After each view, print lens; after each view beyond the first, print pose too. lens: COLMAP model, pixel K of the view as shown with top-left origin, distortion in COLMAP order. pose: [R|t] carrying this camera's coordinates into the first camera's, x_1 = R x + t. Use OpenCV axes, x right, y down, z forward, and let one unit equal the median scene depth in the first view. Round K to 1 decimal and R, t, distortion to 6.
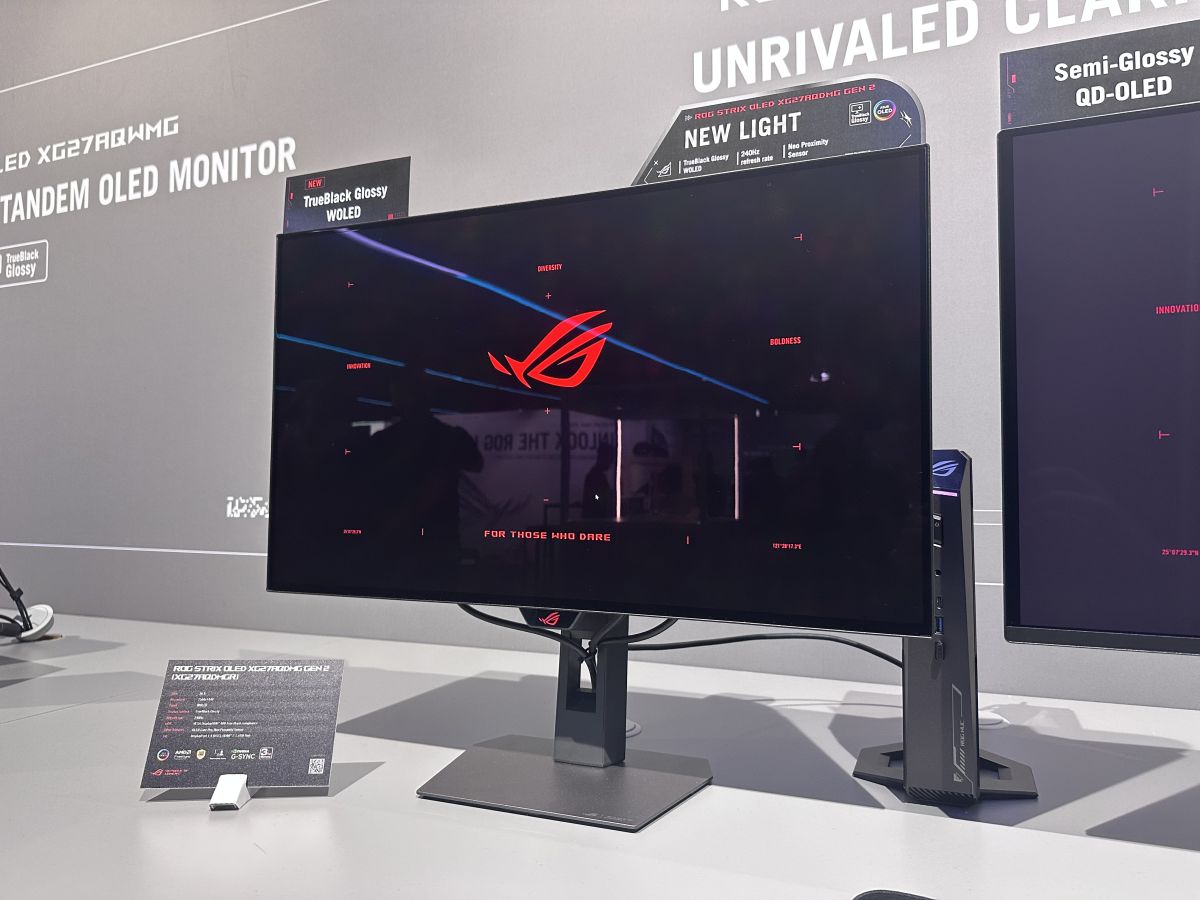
lens RADIAL K [[858.4, 0, 605.8], [0, 858.4, 447.0], [0, 0, 1]] dist [0.040758, -0.061804]
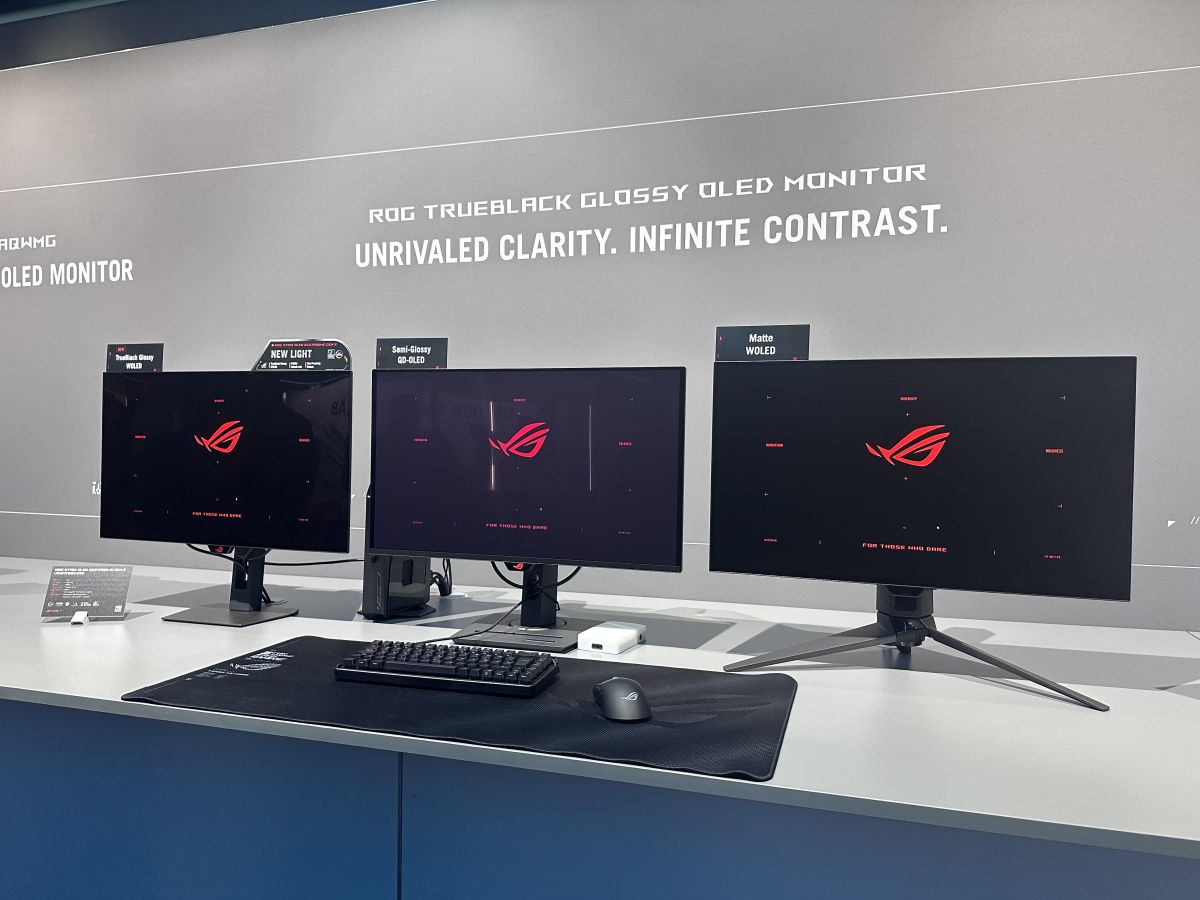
lens RADIAL K [[885.4, 0, 620.2], [0, 885.4, 457.3], [0, 0, 1]] dist [-0.003458, -0.006570]
pose [[0.994806, 0.014284, 0.100787, 0.745766], [-0.020134, 0.998156, 0.057272, -0.206480], [-0.099783, -0.059004, 0.993258, -1.448877]]
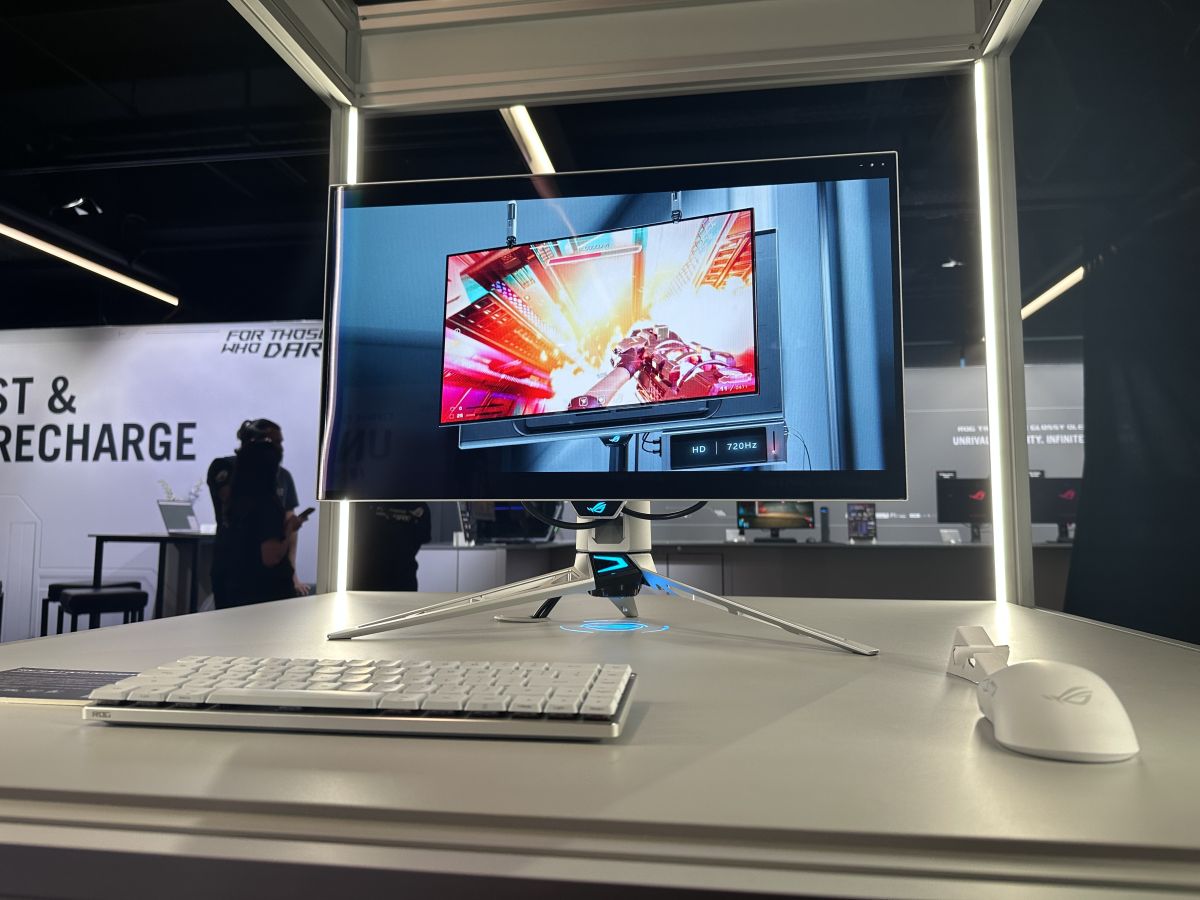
lens RADIAL K [[858.4, 0, 605.8], [0, 858.4, 447.0], [0, 0, 1]] dist [0.040758, -0.061804]
pose [[0.961319, 0.024385, 0.274355, -5.951241], [-0.012909, 0.998968, -0.043556, -0.169198], [-0.275134, 0.038330, 0.960641, -6.259479]]
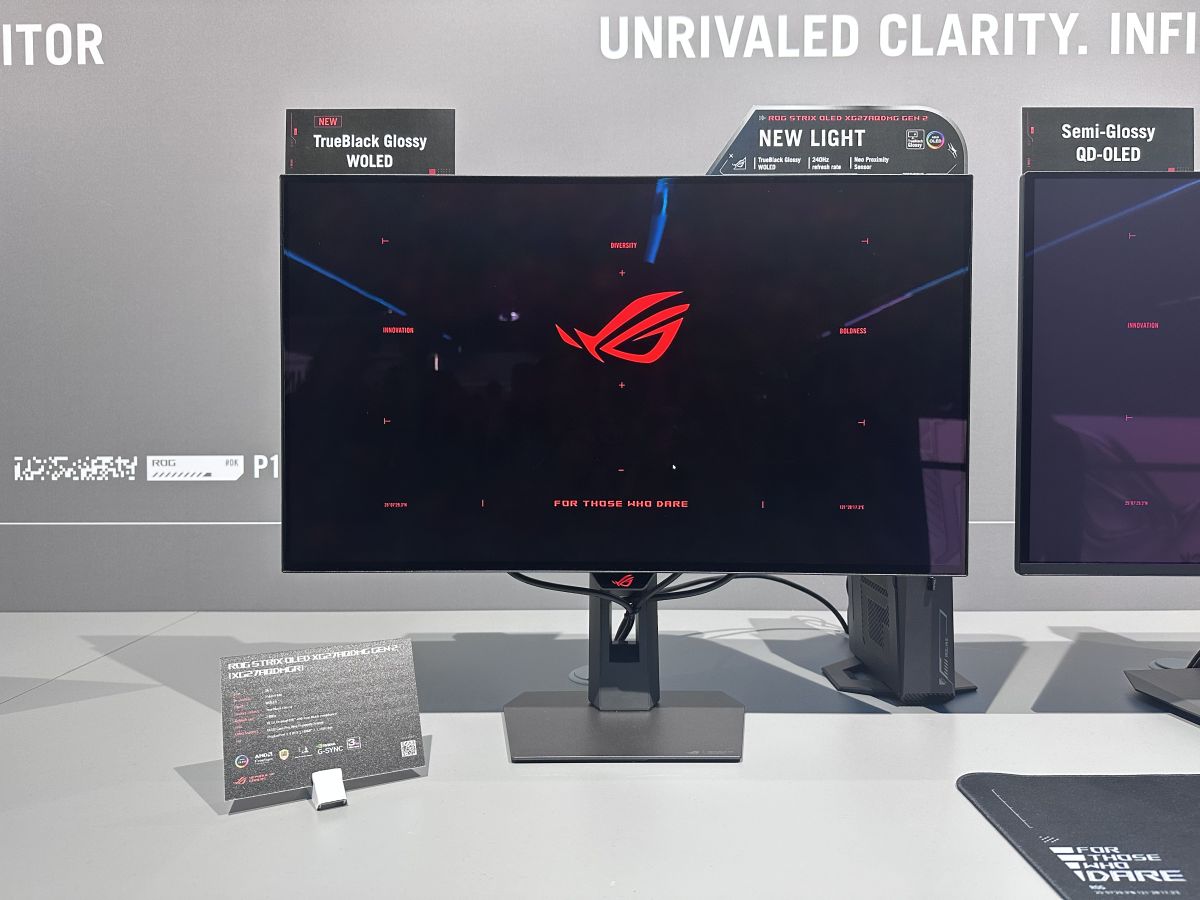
lens RADIAL K [[858.4, 0, 605.8], [0, 858.4, 447.0], [0, 0, 1]] dist [0.040758, -0.061804]
pose [[0.923675, -0.014974, 0.382884, -0.460048], [-0.014344, 0.997185, 0.073601, -0.041074], [-0.382908, -0.073476, 0.920860, 0.039610]]
